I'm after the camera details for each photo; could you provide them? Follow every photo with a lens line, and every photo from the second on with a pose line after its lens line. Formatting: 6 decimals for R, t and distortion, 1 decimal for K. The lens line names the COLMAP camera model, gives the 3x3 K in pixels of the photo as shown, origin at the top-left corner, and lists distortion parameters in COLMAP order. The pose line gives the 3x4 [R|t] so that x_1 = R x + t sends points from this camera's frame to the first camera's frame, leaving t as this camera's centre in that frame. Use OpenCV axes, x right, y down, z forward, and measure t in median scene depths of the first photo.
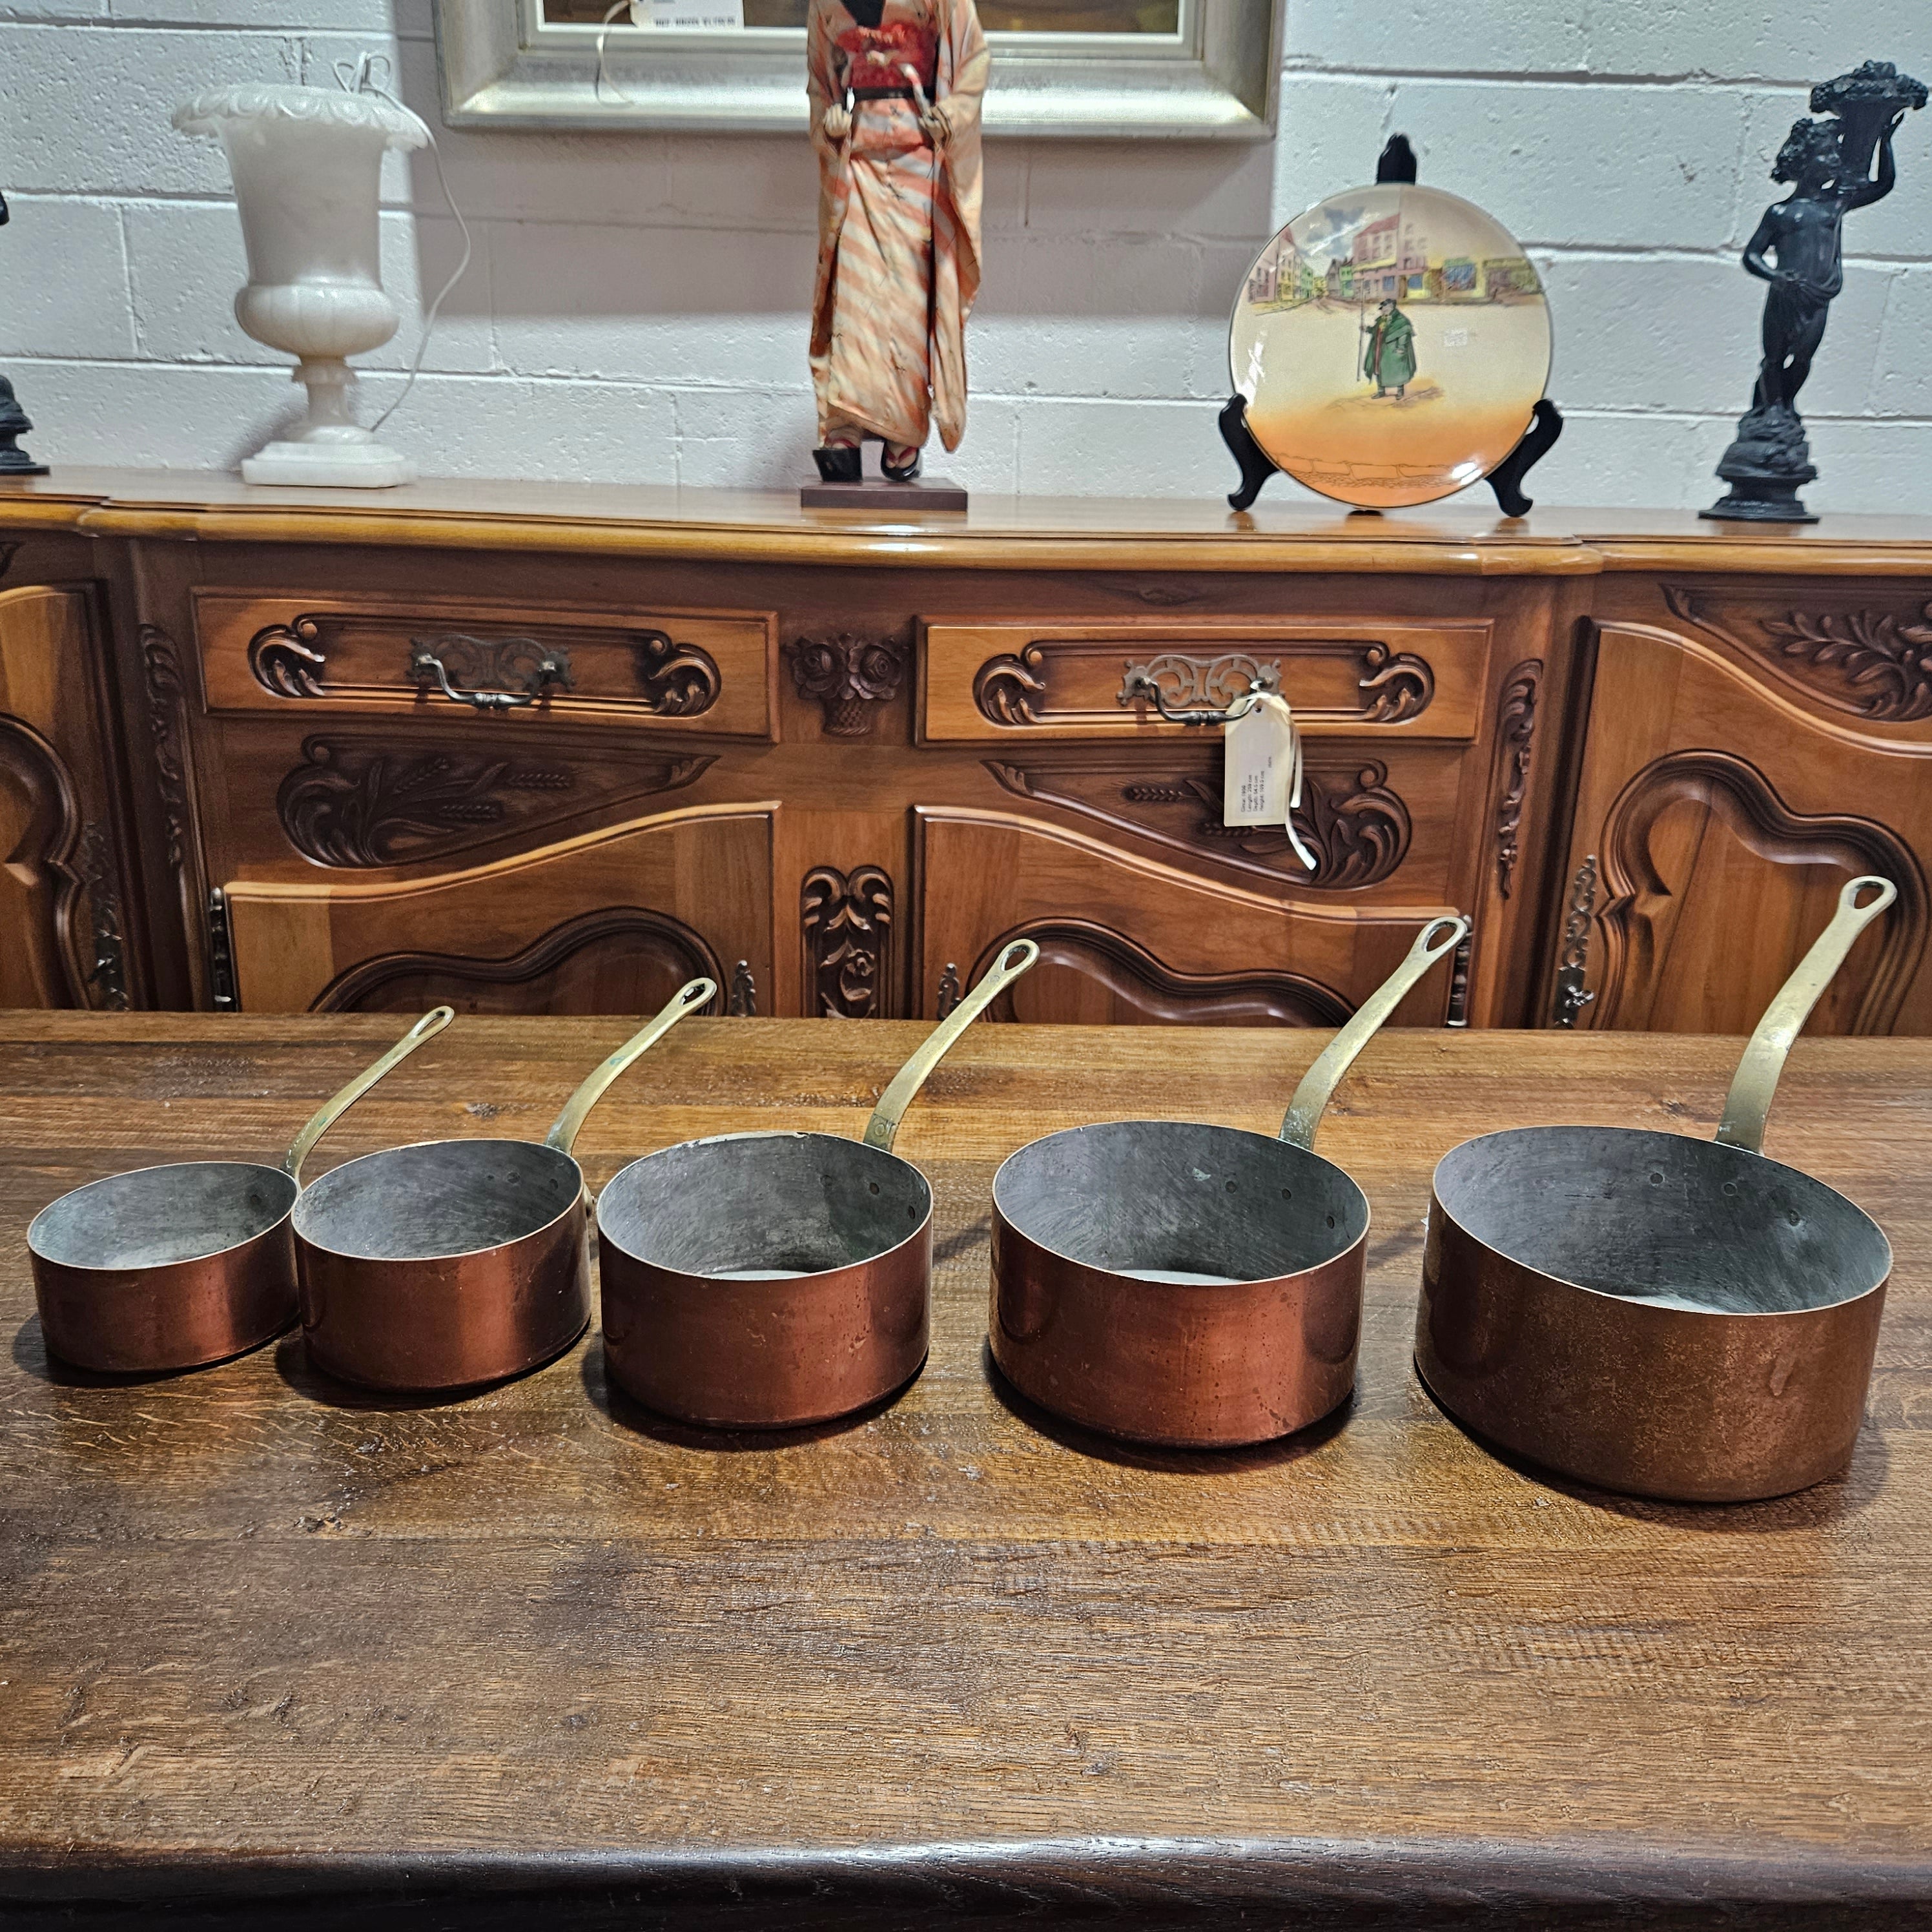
lens RADIAL K [[1730.0, 0, 966.0], [0, 1730.0, 966.0], [0, 0, 1]] dist [0.102892, -0.146071]
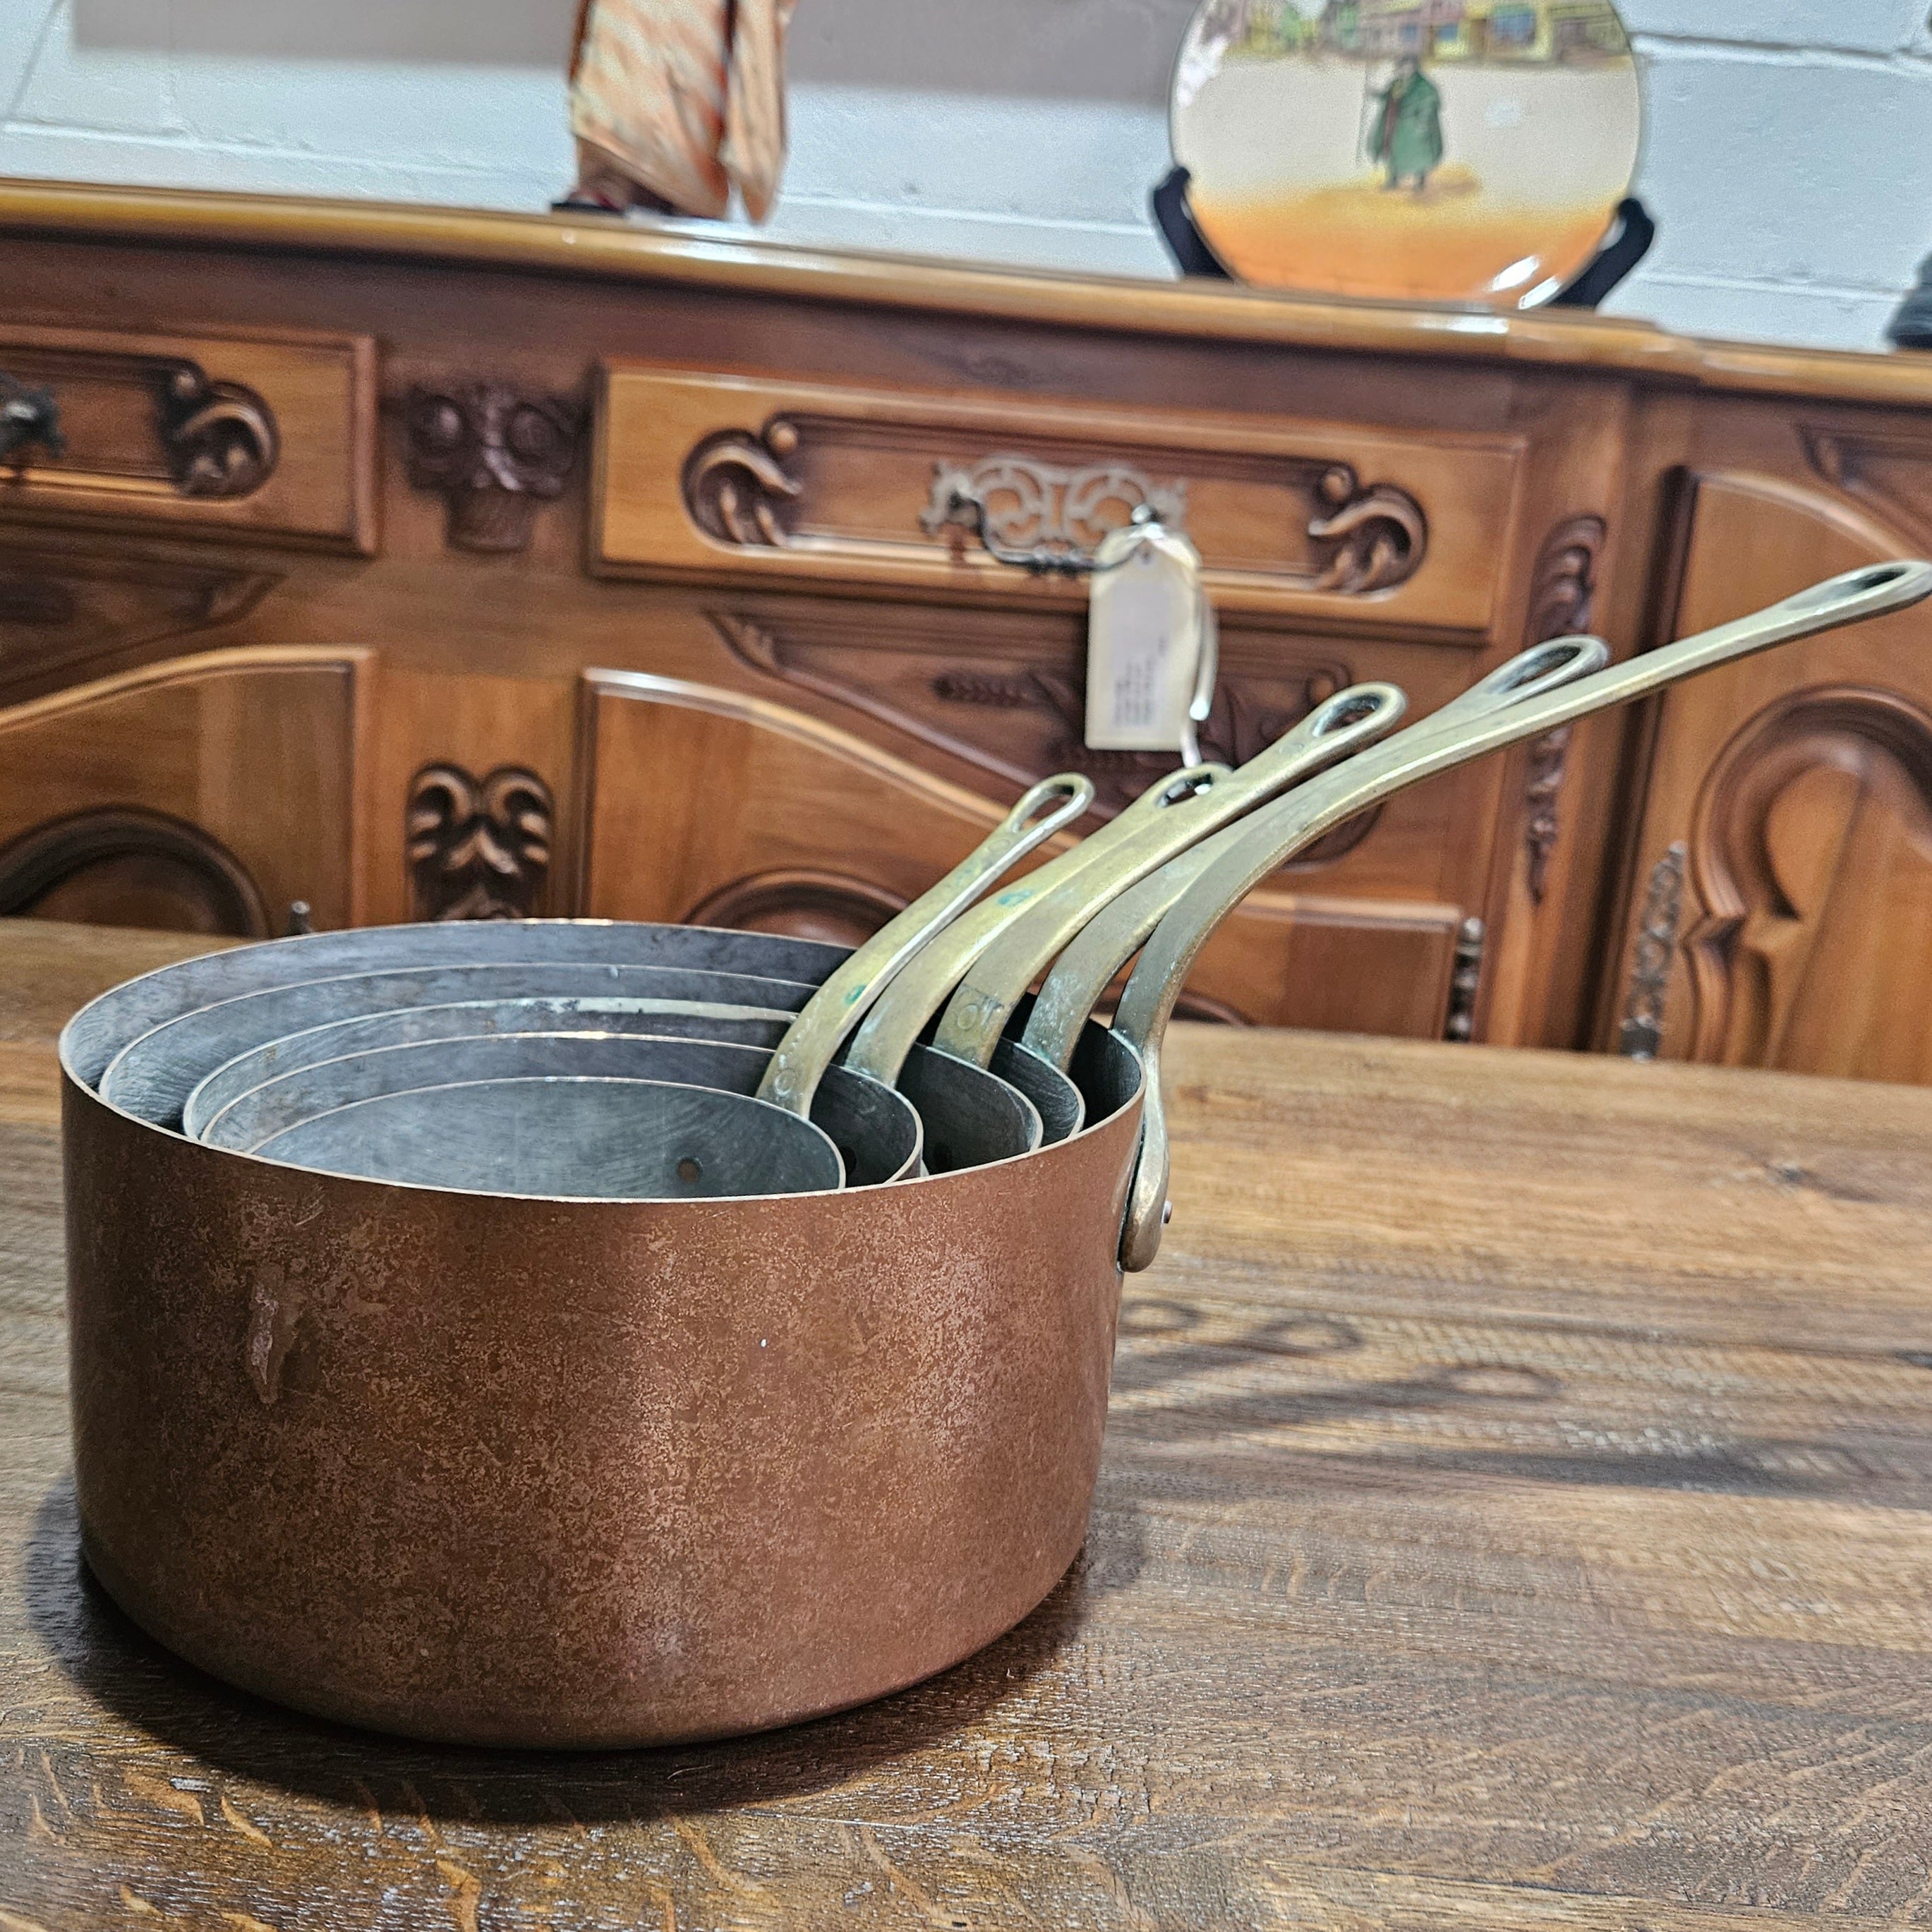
lens RADIAL K [[1918.1, 0, 955.0], [0, 1918.1, 960.3], [0, 0, 1]] dist [0.058037, -0.078920]
pose [[0.997121, 0.066055, -0.037227, 0.136844], [-0.069371, 0.992937, -0.096248, 0.069268], [0.030607, 0.098554, 0.994661, 0.327101]]
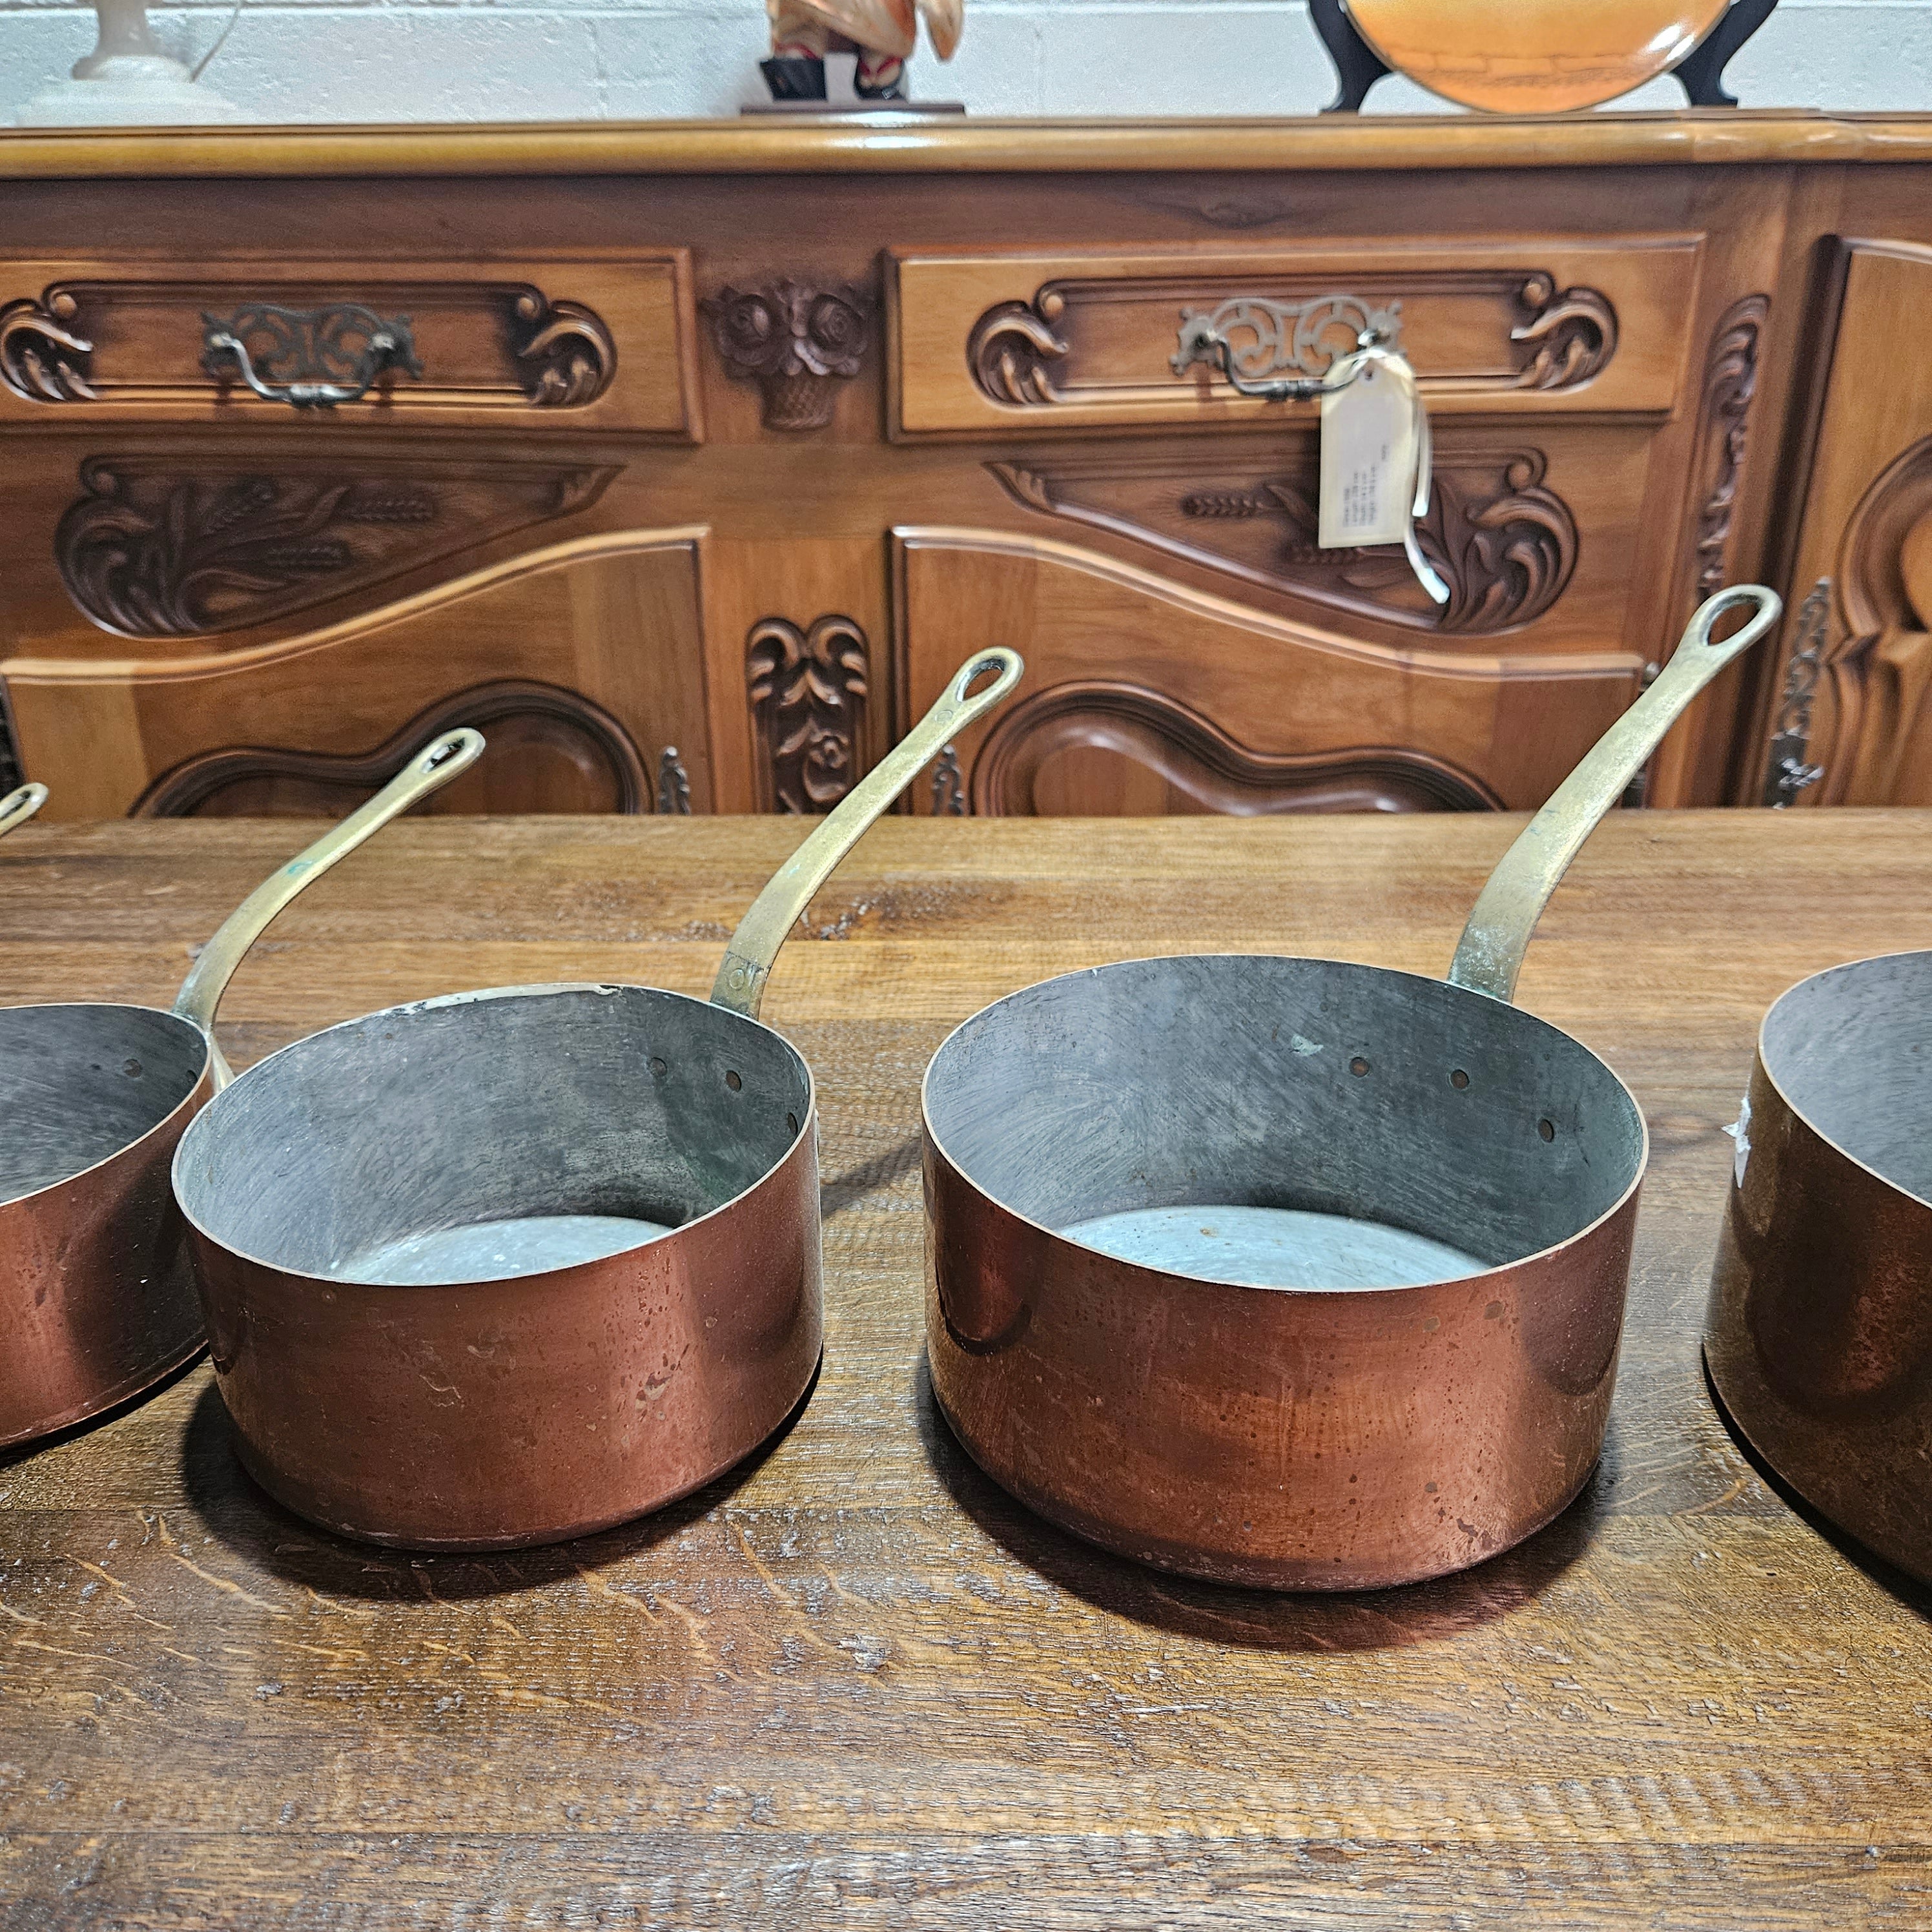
lens RADIAL K [[1744.1, 0, 950.1], [0, 1744.1, 963.2], [0, 0, 1]] dist [0.073397, -0.087280]
pose [[0.998668, -0.017103, -0.048679, 0.027696], [0.021606, 0.995381, 0.093542, 0.021728], [0.046854, -0.094469, 0.994425, 0.252528]]
